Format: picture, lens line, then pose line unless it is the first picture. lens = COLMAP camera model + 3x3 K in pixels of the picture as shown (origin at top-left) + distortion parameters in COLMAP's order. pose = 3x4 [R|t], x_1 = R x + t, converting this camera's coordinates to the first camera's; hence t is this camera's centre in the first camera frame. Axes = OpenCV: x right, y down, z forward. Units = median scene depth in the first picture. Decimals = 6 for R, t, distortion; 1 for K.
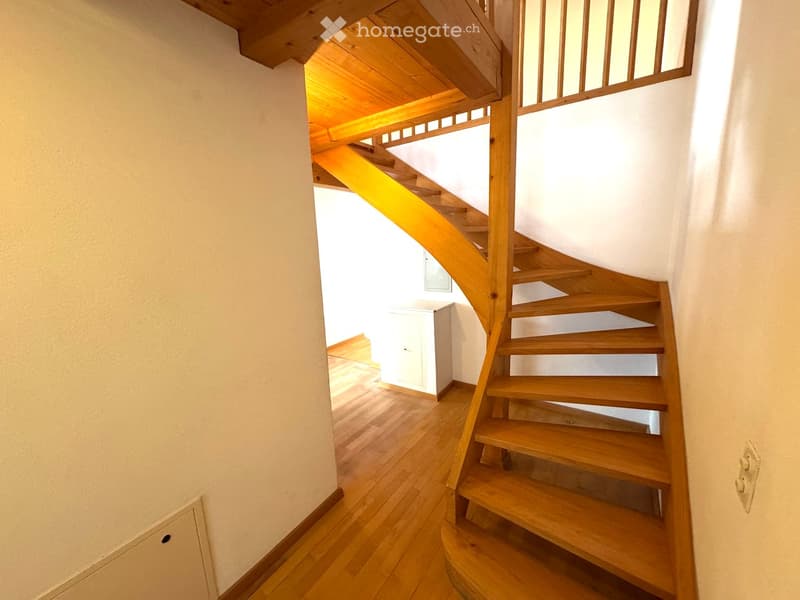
lens RADIAL K [[321.7, 0, 402.4], [0, 321.7, 296.7], [0, 0, 1]] dist [-0.002686, -0.000087]
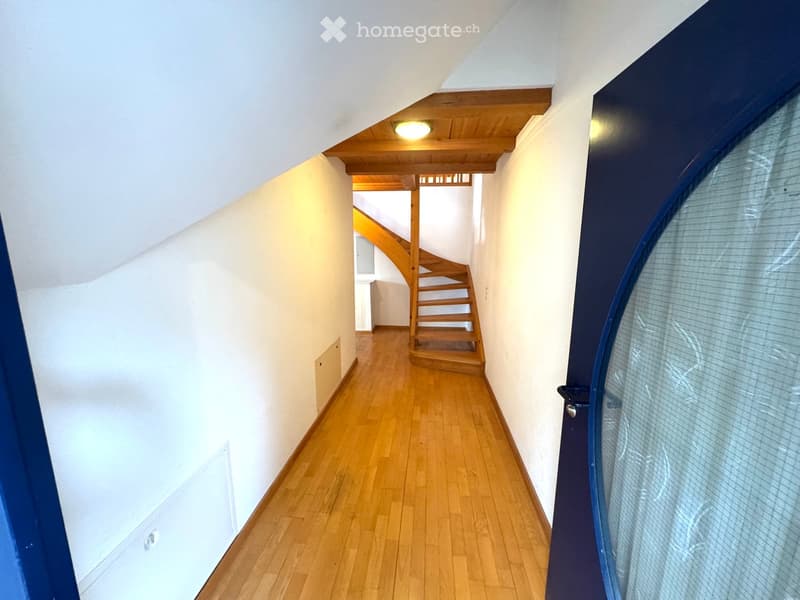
lens RADIAL K [[321.7, 0, 398.4], [0, 321.7, 301.4], [0, 0, 1]] dist [-0.002686, -0.000087]
pose [[0.878742, -0.054089, 0.474223, -0.859814], [0.058099, 0.998292, 0.006205, 0.197161], [-0.473748, 0.022099, 0.880383, -0.940227]]
